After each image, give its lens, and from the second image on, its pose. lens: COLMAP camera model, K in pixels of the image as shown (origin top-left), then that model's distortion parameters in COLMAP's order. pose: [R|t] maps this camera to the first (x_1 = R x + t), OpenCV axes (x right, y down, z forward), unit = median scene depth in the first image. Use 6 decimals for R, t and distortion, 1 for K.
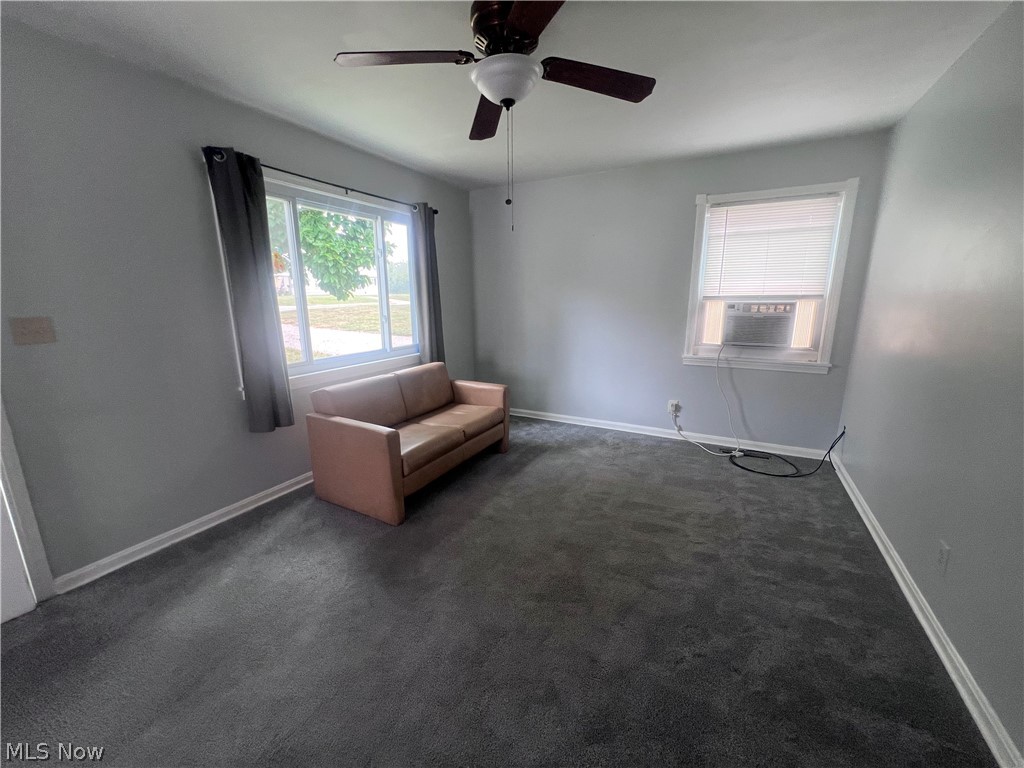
lens RADIAL K [[407.6, 0, 509.2], [0, 407.6, 382.6], [0, 0, 1]] dist [-0.000818, -0.000177]
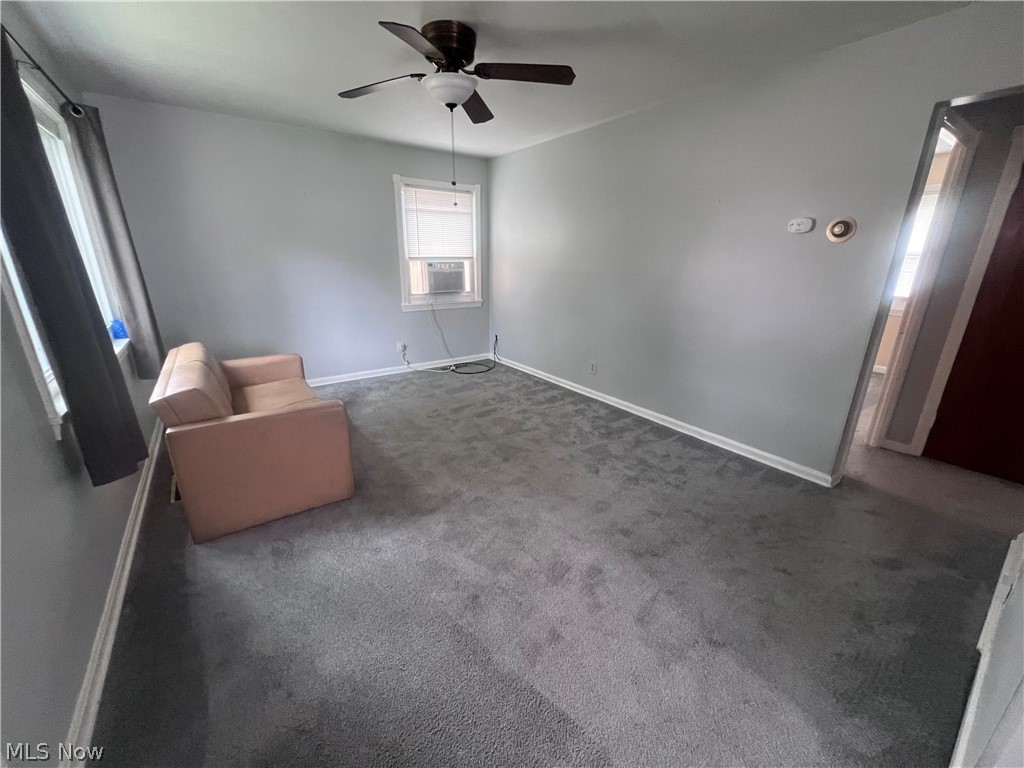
lens RADIAL K [[407.6, 0, 509.2], [0, 407.6, 382.6], [0, 0, 1]] dist [-0.000818, -0.000177]
pose [[0.446088, -0.256397, 0.857477, -0.658023], [0.175716, 0.964530, 0.196994, -0.028447], [-0.877570, 0.062796, 0.475318, 0.141345]]
